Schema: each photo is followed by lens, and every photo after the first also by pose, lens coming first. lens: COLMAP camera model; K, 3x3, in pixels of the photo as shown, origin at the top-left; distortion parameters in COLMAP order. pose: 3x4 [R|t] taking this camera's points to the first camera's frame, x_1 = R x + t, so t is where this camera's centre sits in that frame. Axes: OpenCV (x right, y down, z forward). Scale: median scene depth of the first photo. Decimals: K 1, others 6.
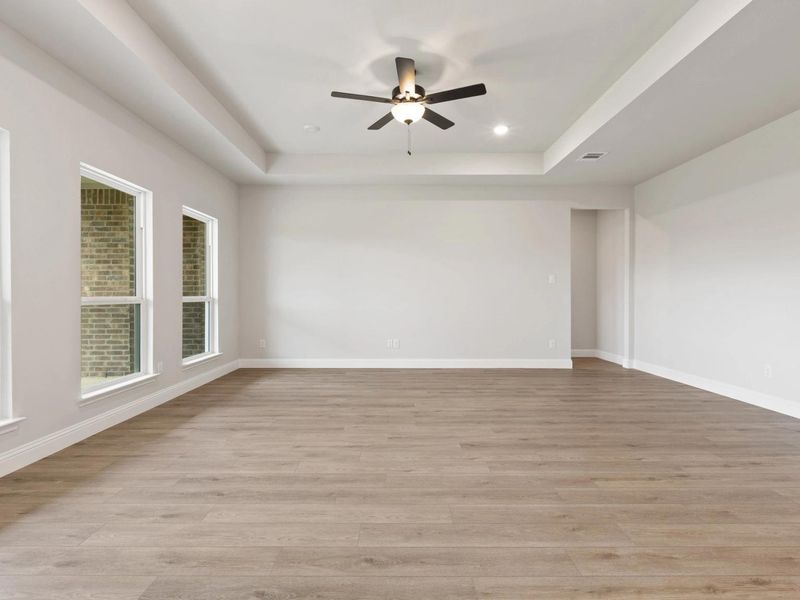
lens RADIAL K [[397.8, 0, 396.0], [0, 397.8, 298.2], [0, 0, 1]] dist [-0.002417, -0.000007]
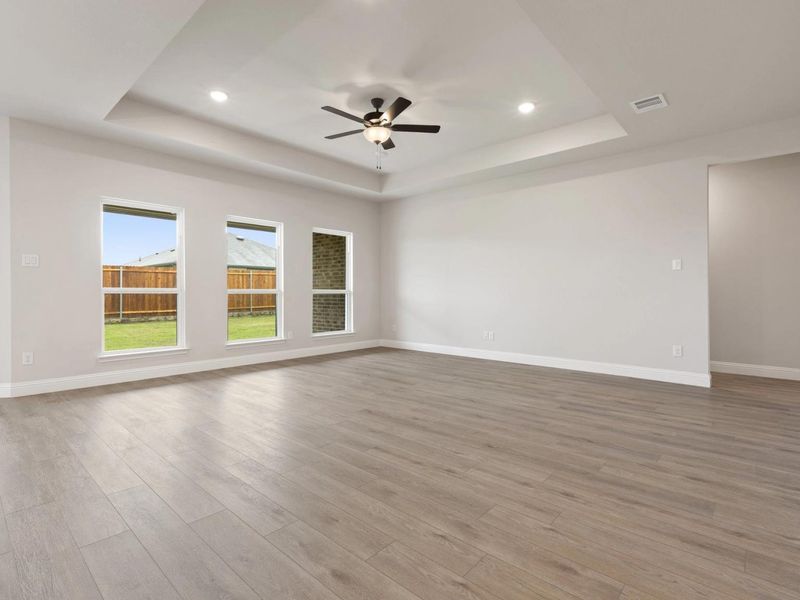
lens RADIAL K [[397.8, 0, 396.0], [0, 397.8, 298.2], [0, 0, 1]] dist [-0.002417, -0.000007]
pose [[0.744553, 0.008276, -0.667512, 0.866033], [-0.001874, 0.999945, 0.010308, 0.014081], [0.667561, -0.006424, 0.744527, 0.137867]]
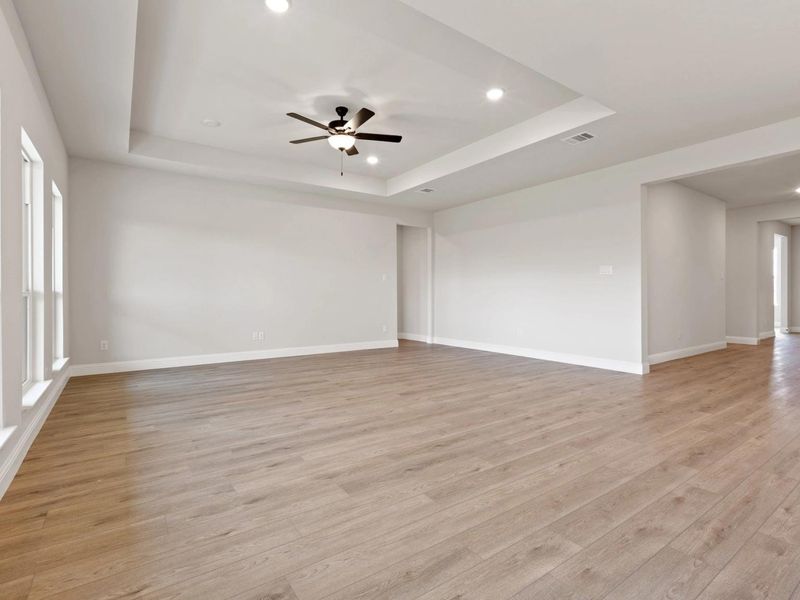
lens RADIAL K [[397.8, 0, 396.0], [0, 397.8, 298.2], [0, 0, 1]] dist [-0.002417, -0.000007]
pose [[0.821004, -0.006486, 0.570886, -0.536108], [0.003979, 0.999976, 0.005638, 0.017165], [-0.570909, -0.002358, 0.821010, -0.119584]]
